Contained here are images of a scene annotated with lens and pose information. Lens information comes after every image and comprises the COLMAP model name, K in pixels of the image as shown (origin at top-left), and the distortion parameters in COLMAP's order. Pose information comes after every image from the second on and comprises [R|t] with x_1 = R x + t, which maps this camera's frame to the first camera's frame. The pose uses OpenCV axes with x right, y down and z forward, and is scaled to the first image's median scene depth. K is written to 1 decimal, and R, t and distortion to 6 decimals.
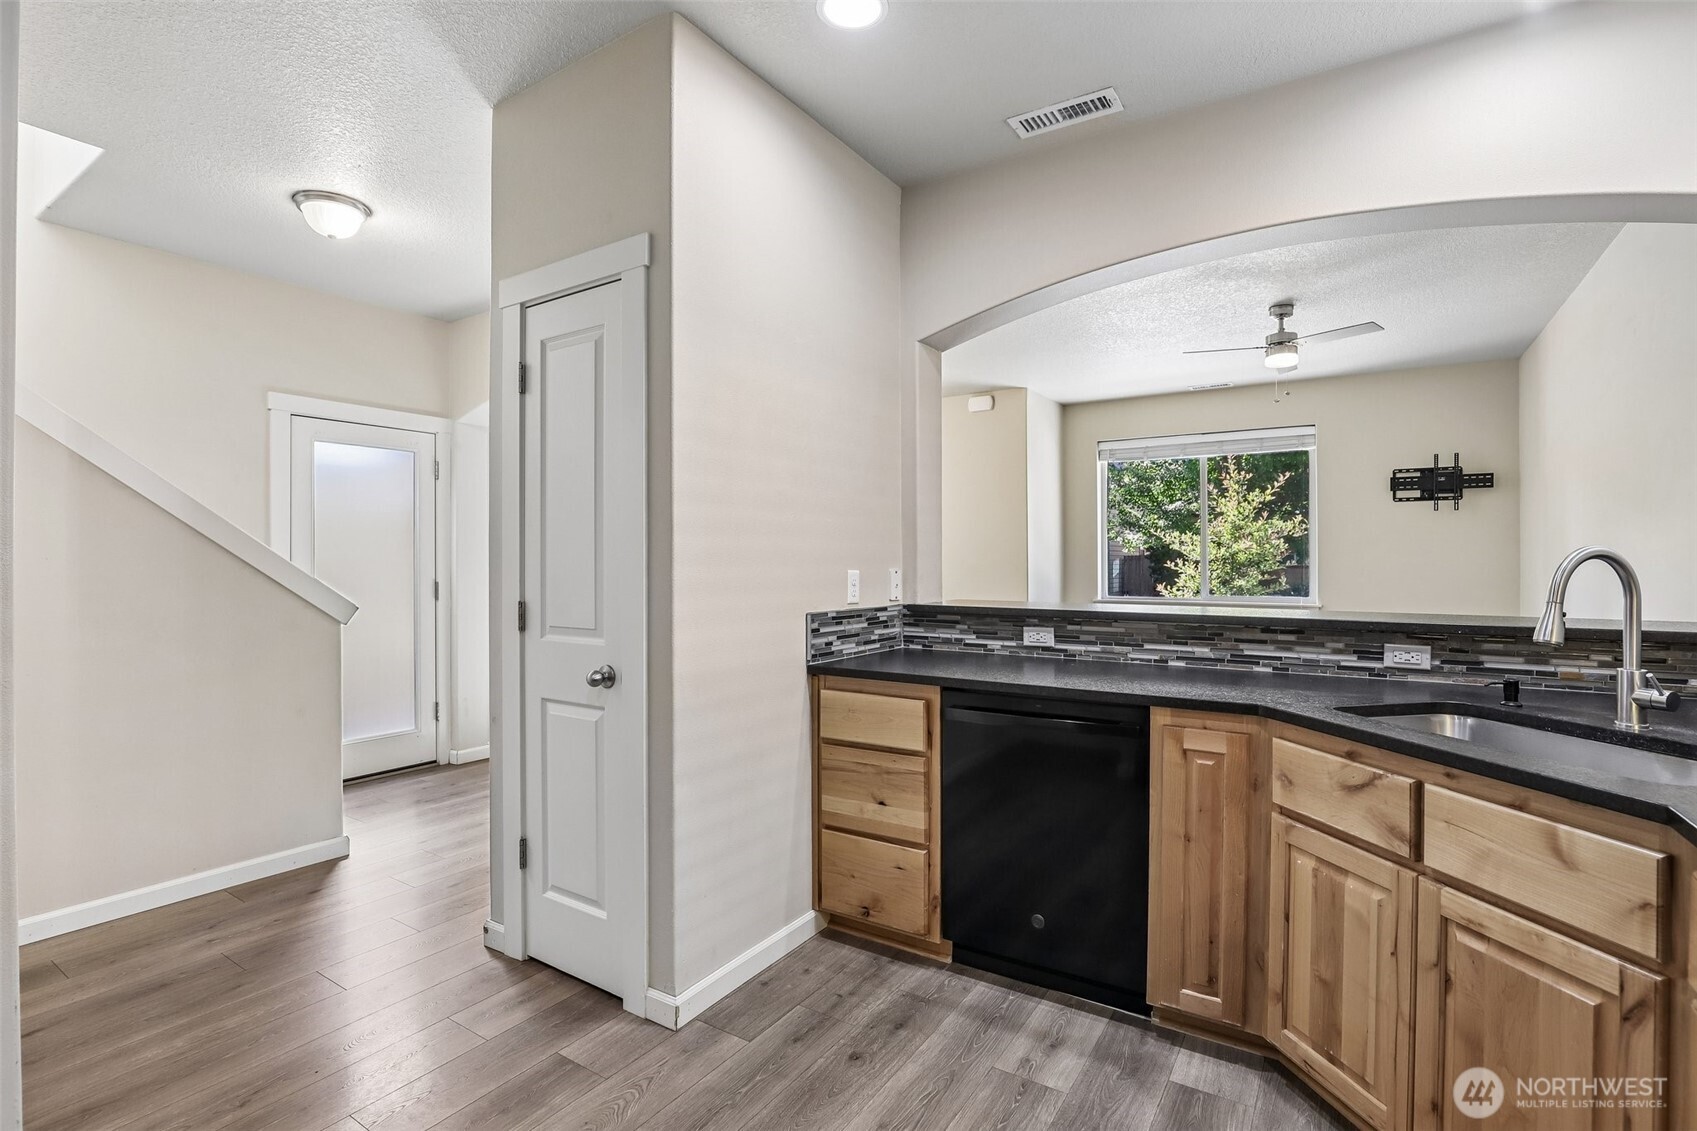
lens RADIAL K [[796.5, 0, 840.8], [0, 796.5, 562.3], [0, 0, 1]] dist [-0.031173, 0.001597]
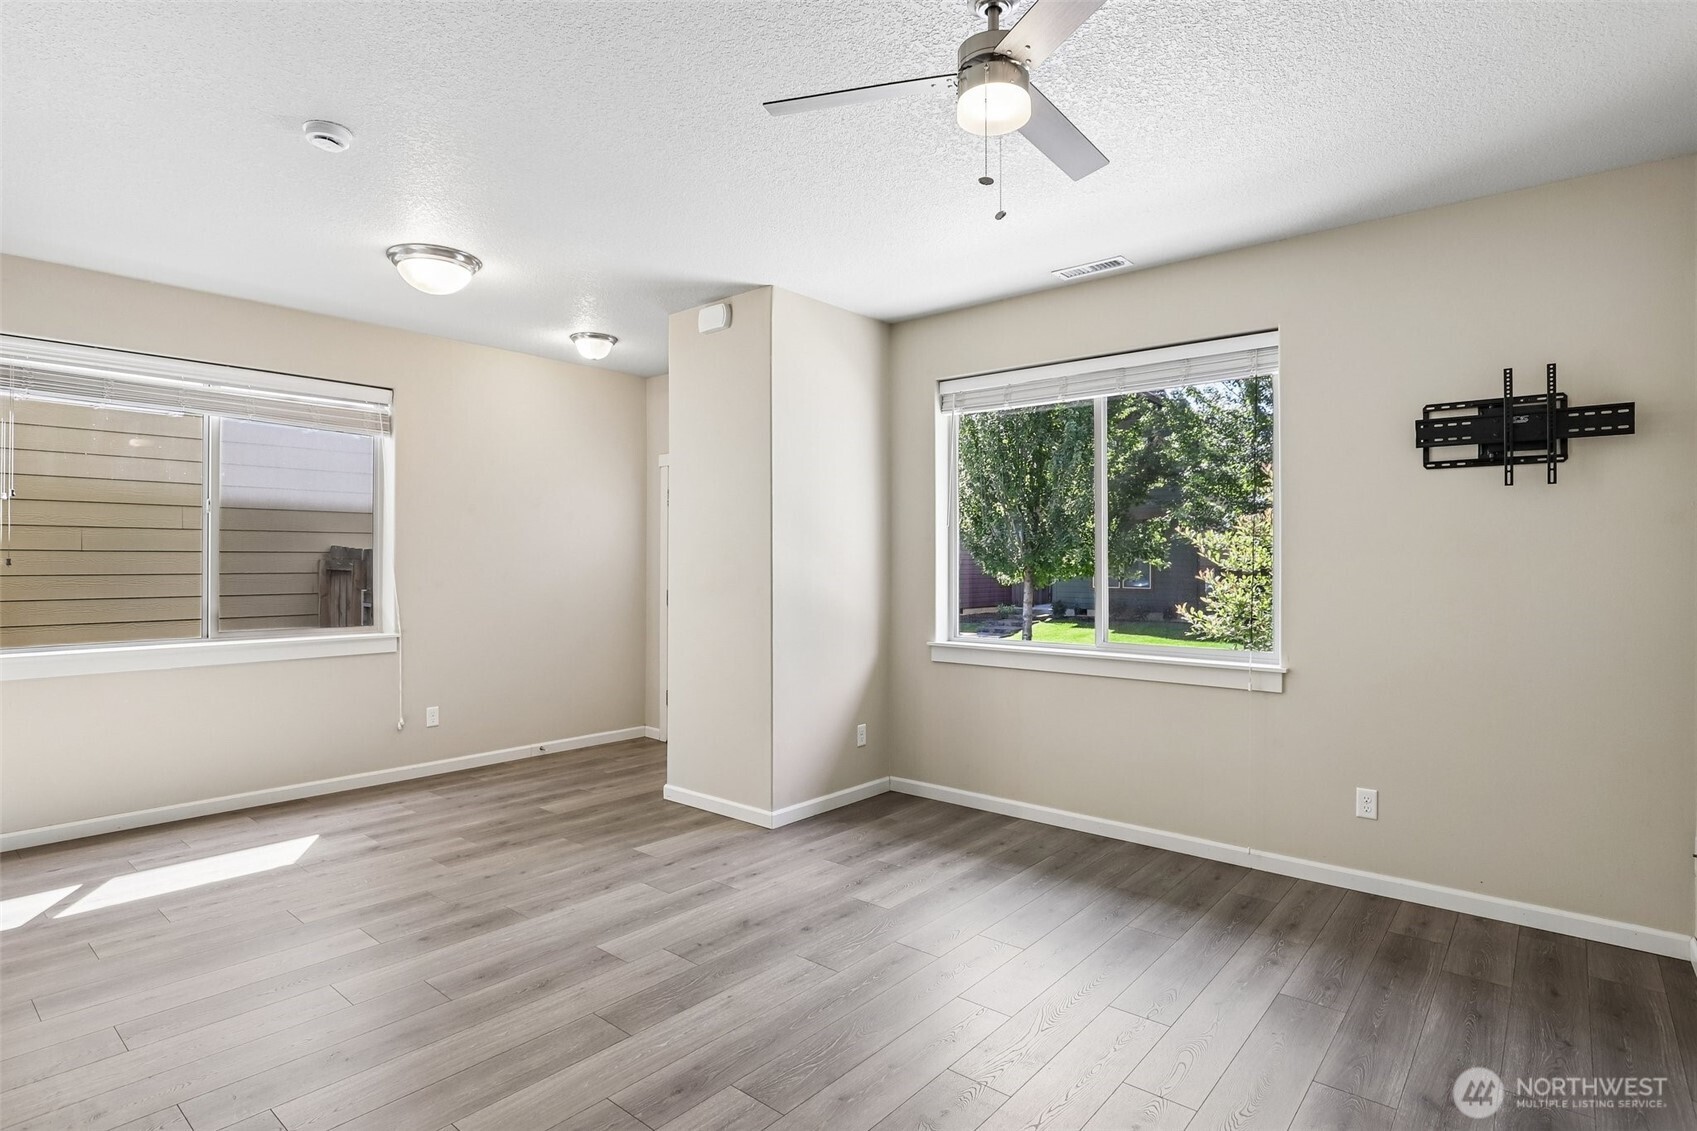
lens RADIAL K [[864.8, 0, 838.1], [0, 864.8, 563.9], [0, 0, 1]] dist [-0.023345, 0.000900]
pose [[0.992072, 0.005560, -0.125546, 0.951770], [-0.005617, 0.999984, -0.000096, -0.034415], [0.125544, 0.000800, 0.992088, 0.971789]]
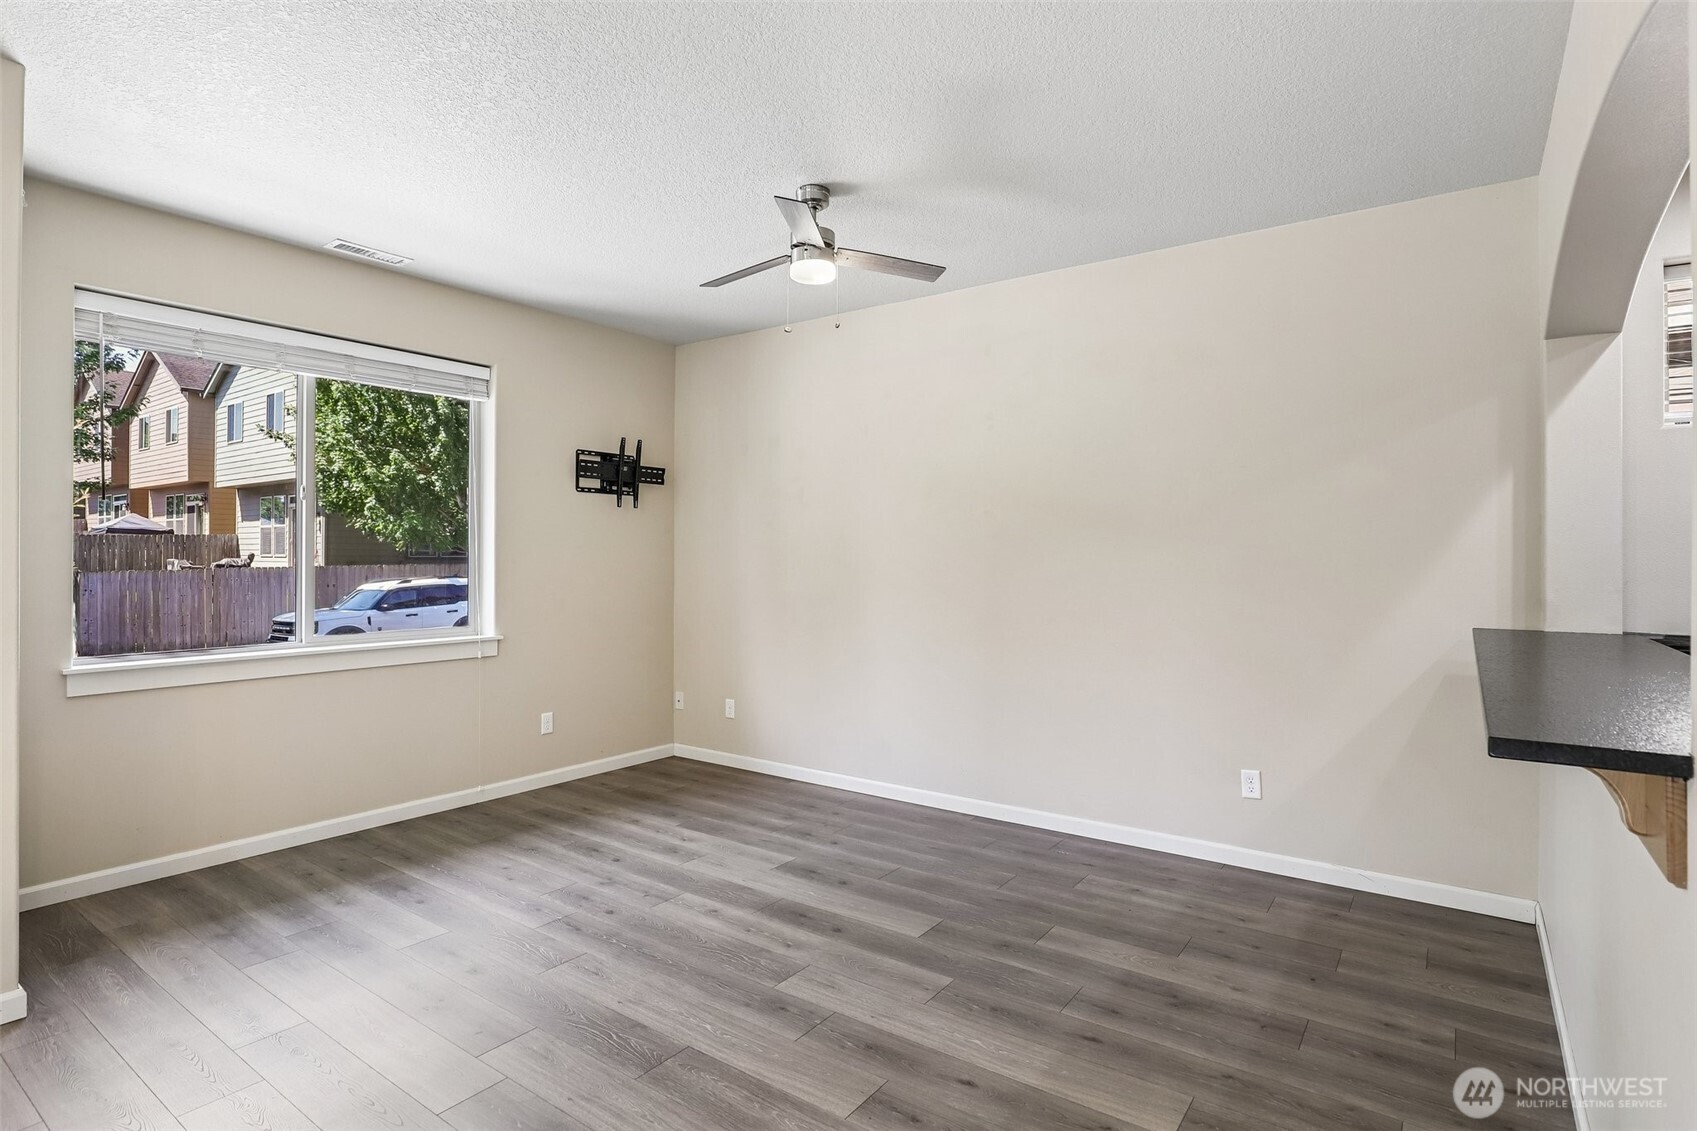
lens RADIAL K [[860.5, 0, 841.1], [0, 860.5, 558.4], [0, 0, 1]] dist [-0.026787, 0.001848]
pose [[0.050296, -0.000136, 0.998734, -0.265556], [-0.001940, 0.999998, 0.000234, -0.030845], [-0.998732, -0.001949, 0.050296, 1.665184]]
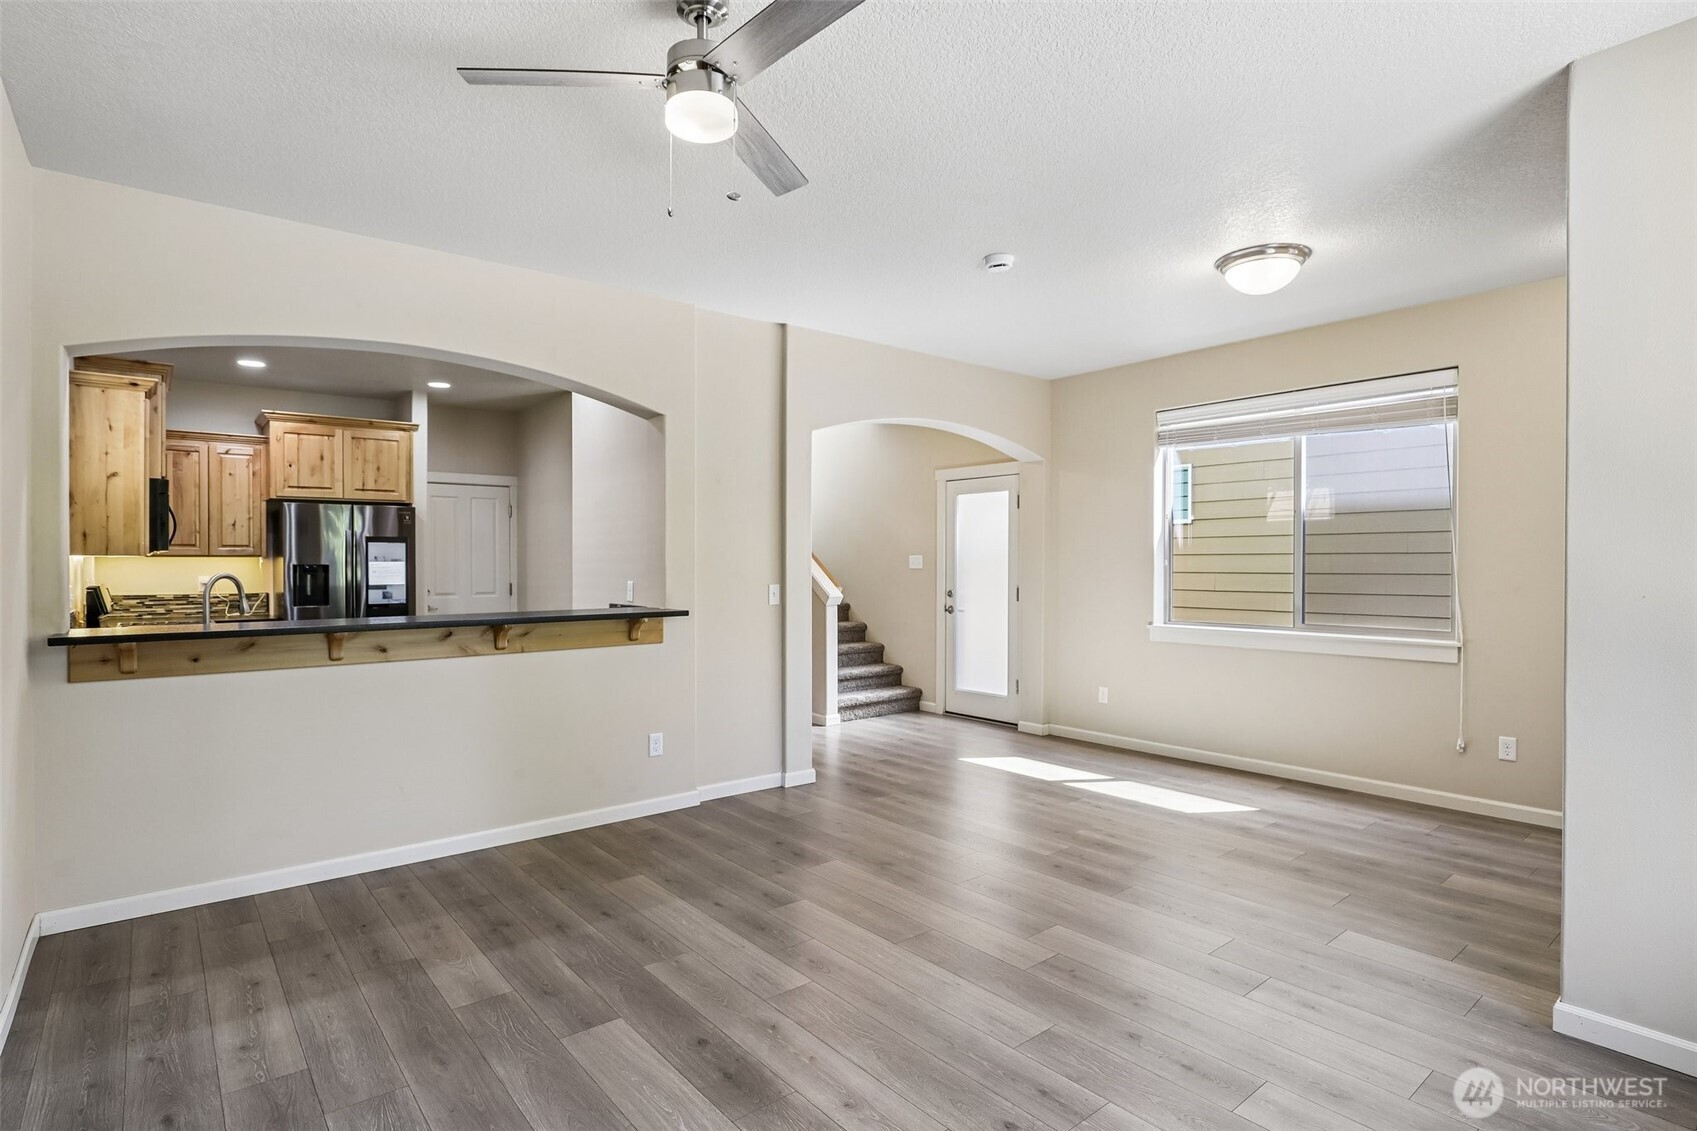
lens RADIAL K [[855.8, 0, 840.1], [0, 855.8, 566.5], [0, 0, 1]] dist [-0.033781, 0.006813]
pose [[-0.302708, 0.005529, -0.953067, 1.720126], [-0.000371, 0.999982, 0.005919, -0.033494], [0.953083, 0.002146, -0.302701, 2.141210]]
